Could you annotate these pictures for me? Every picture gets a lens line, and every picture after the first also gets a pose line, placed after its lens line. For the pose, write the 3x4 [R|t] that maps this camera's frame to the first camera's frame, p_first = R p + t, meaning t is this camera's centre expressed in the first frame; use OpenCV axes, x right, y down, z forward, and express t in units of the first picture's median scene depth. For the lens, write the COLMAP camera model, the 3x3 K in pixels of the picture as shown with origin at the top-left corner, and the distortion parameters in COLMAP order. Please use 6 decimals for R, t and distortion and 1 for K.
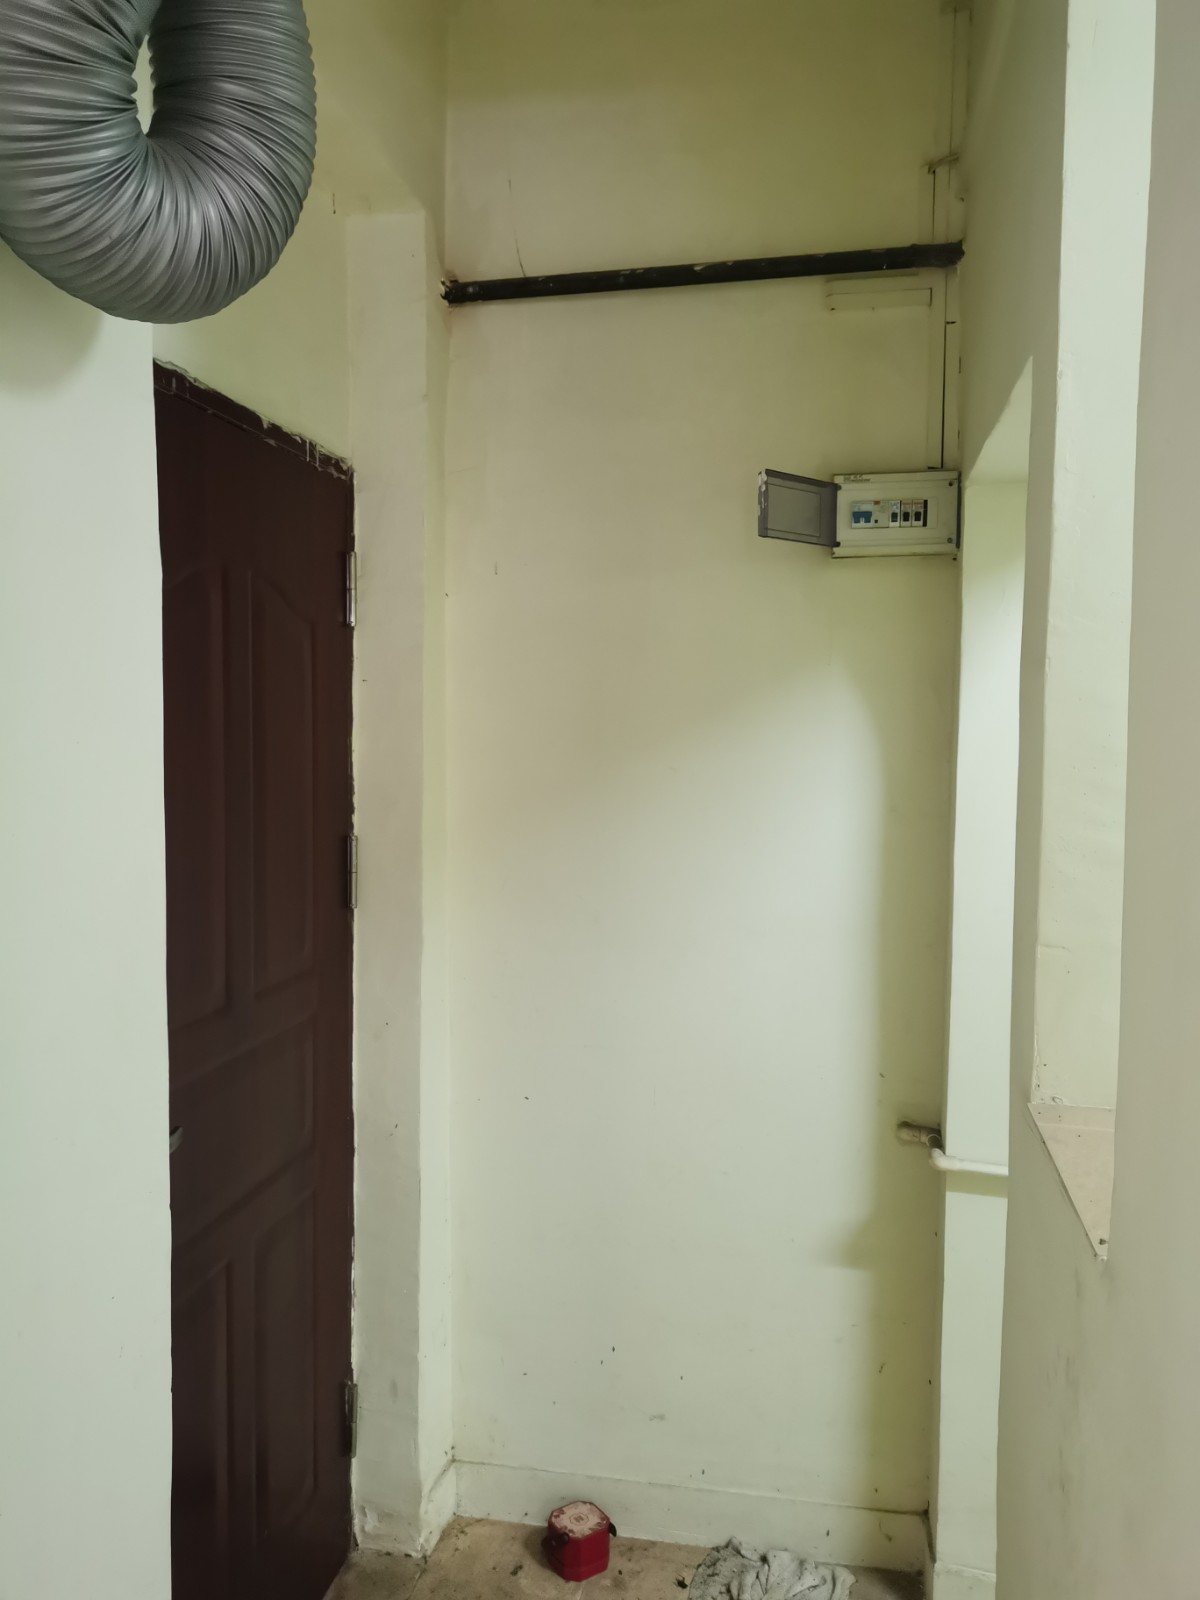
lens RADIAL K [[1244.7, 0, 598.9], [0, 1244.7, 786.3], [0, 0, 1]] dist [0.053156, -0.045753]
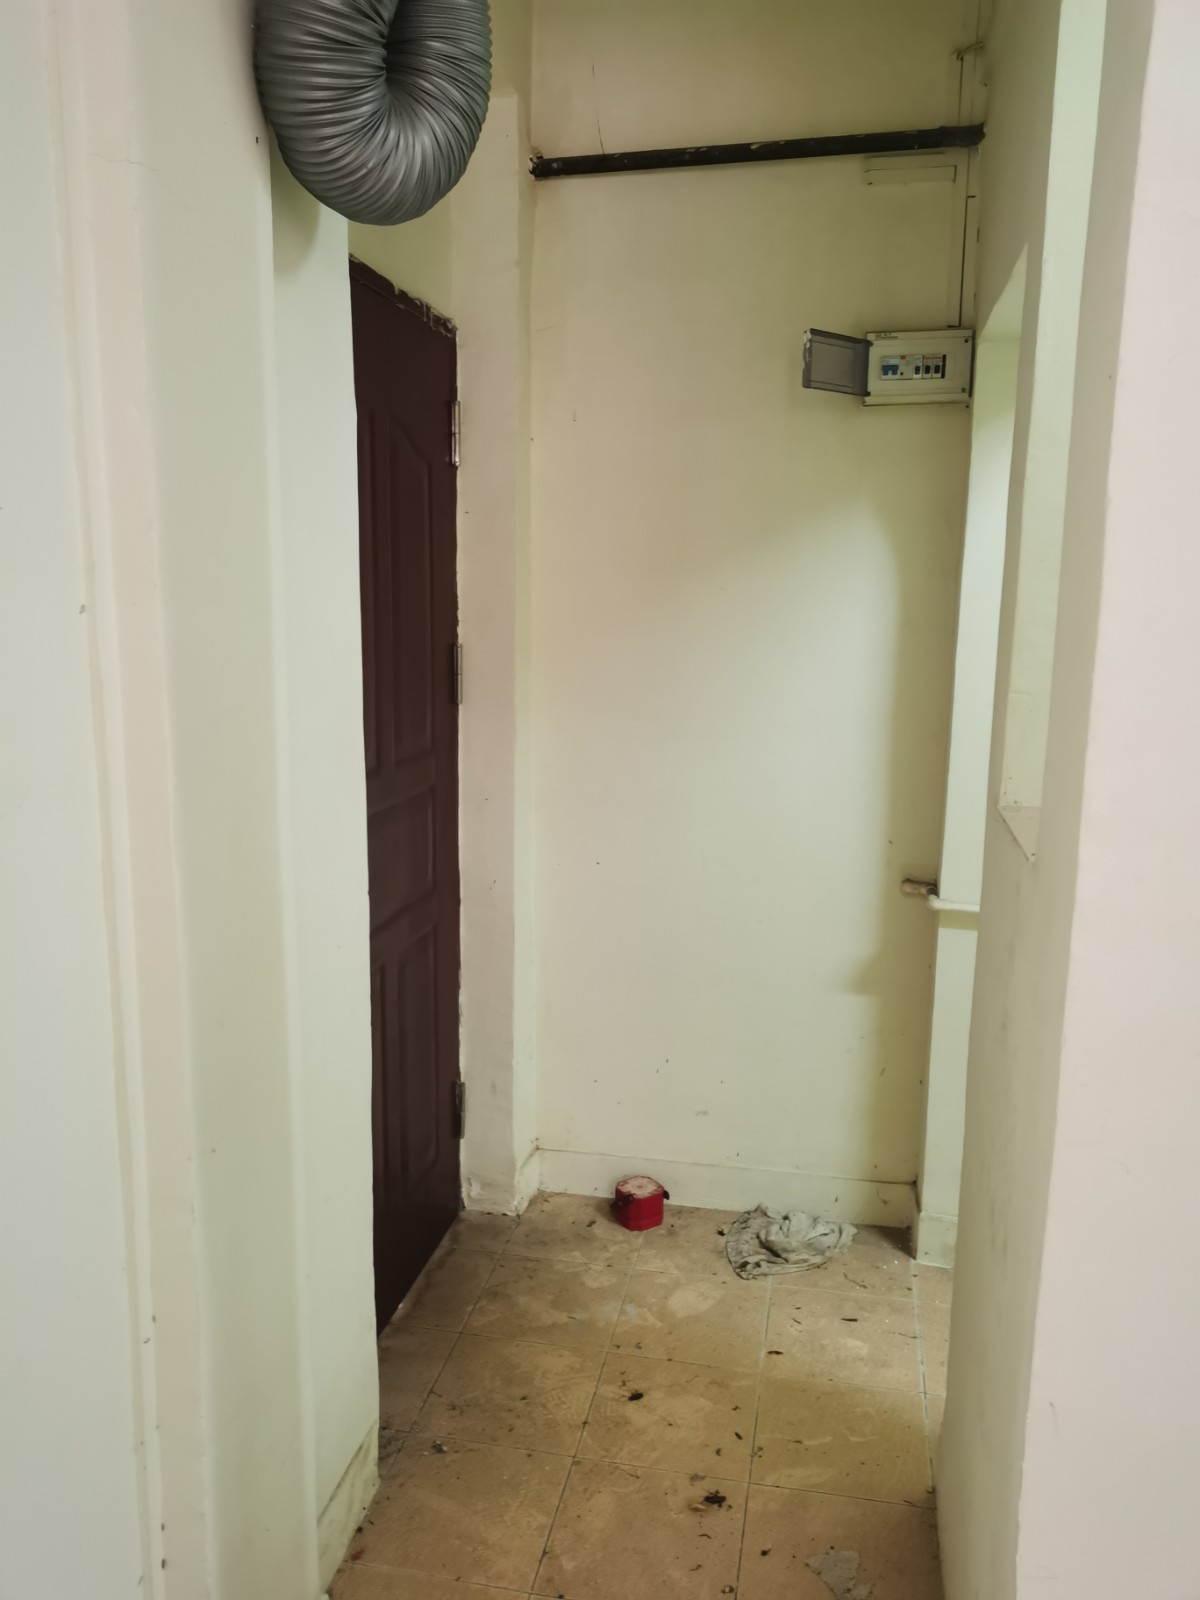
lens RADIAL K [[1244.7, 0, 596.6], [0, 1244.7, 793.9], [0, 0, 1]] dist [0.053156, -0.045753]
pose [[0.999936, 0.004174, -0.010511, -0.051142], [-0.002927, 0.993247, 0.115982, 0.044615], [0.010924, -0.115944, 0.993196, -0.220306]]
